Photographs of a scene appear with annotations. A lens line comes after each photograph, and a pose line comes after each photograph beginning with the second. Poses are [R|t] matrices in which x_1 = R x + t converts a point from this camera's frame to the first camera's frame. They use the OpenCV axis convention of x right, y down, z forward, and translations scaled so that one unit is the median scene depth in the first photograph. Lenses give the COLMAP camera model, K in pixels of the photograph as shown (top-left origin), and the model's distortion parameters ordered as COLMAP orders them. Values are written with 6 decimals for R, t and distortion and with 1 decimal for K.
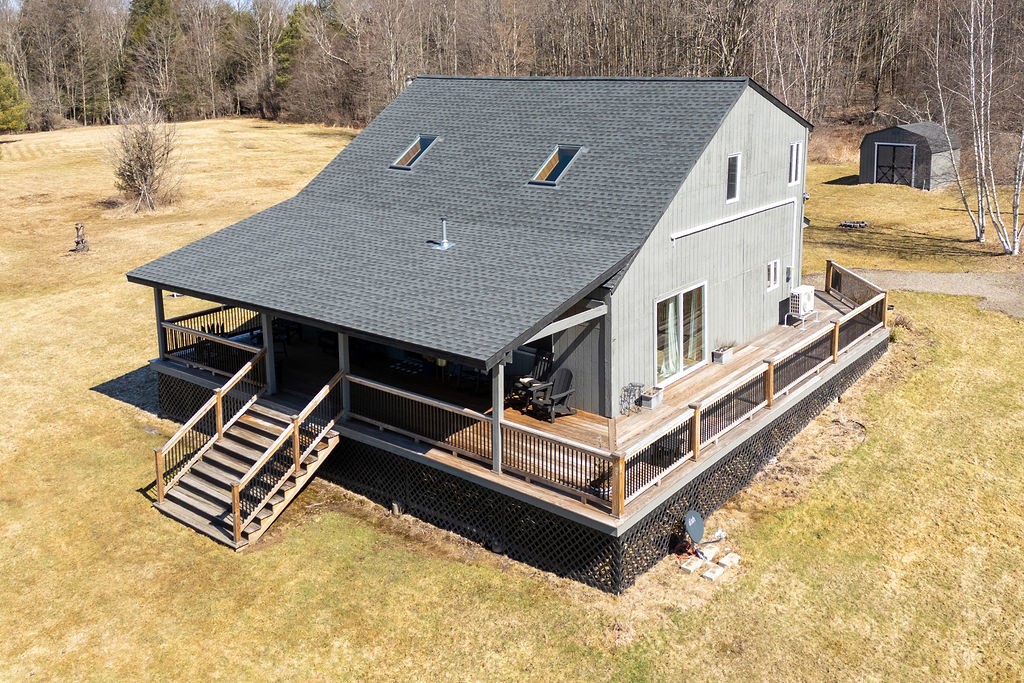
lens RADIAL K [[923.4, 0, 536.5], [0, 923.4, 210.5], [0, 0, 1]] dist [0.047547, -0.007090]
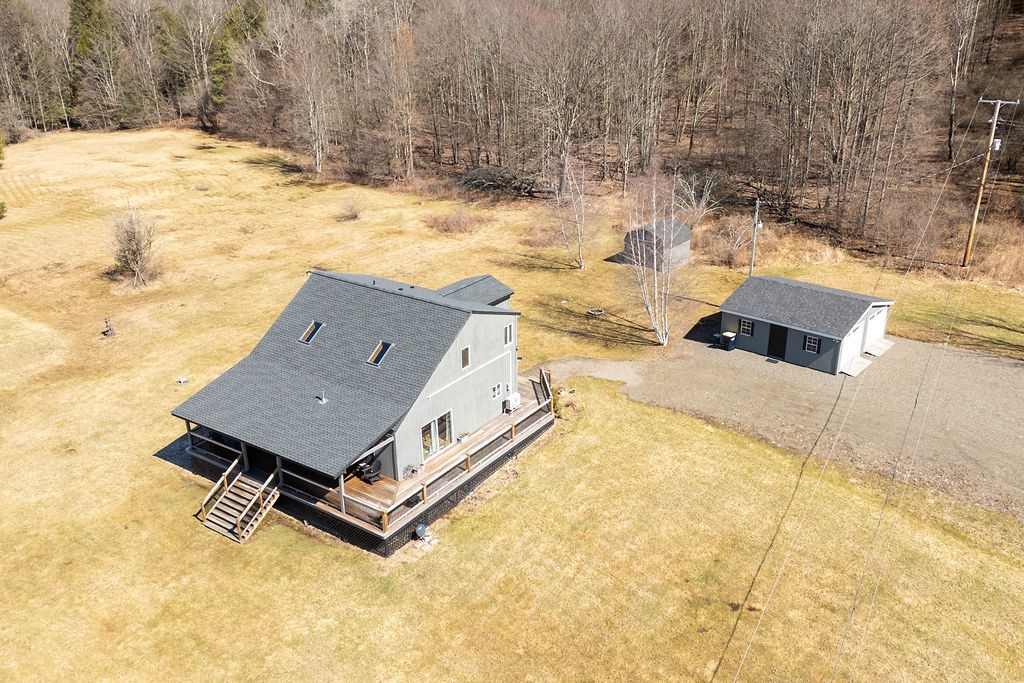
lens RADIAL K [[901.4, 0, 546.4], [0, 901.4, 341.1], [0, 0, 1]] dist [0.040391, -0.003698]
pose [[0.997697, -0.020971, 0.064508, 0.318474], [0.004700, 0.970096, 0.242676, -0.678539], [-0.067668, -0.241814, 0.967960, -1.160026]]
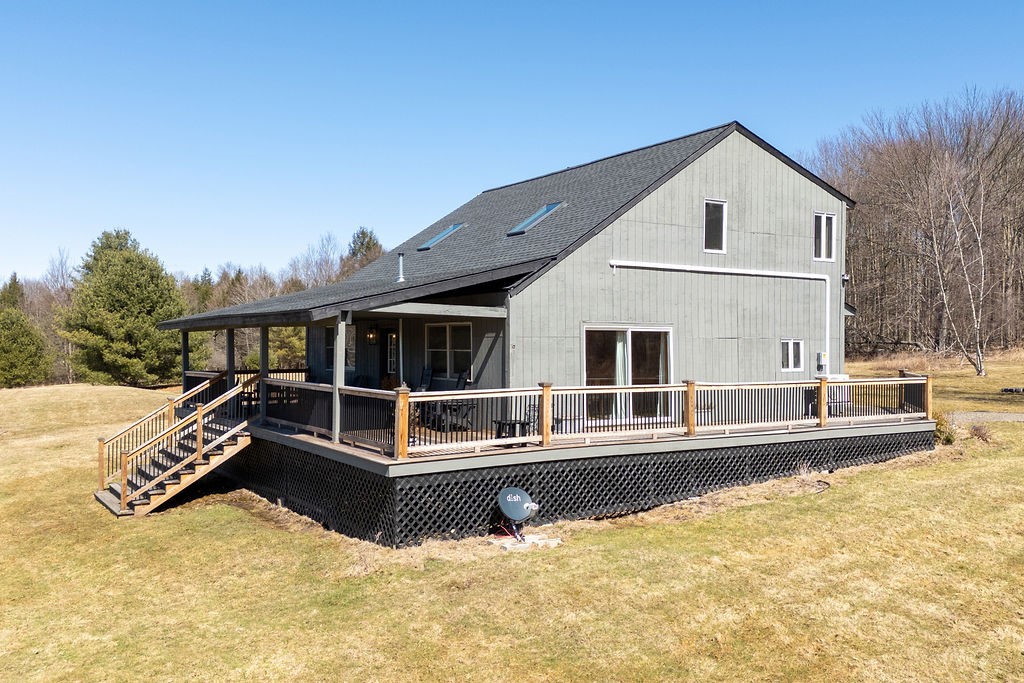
lens RADIAL K [[901.4, 0, 546.4], [0, 901.4, 341.1], [0, 0, 1]] dist [0.040391, -0.003698]
pose [[0.953519, 0.009969, -0.301169, 0.392790], [-0.057285, 0.987223, -0.148691, 0.267932], [0.295839, 0.159032, 0.941907, 0.145910]]
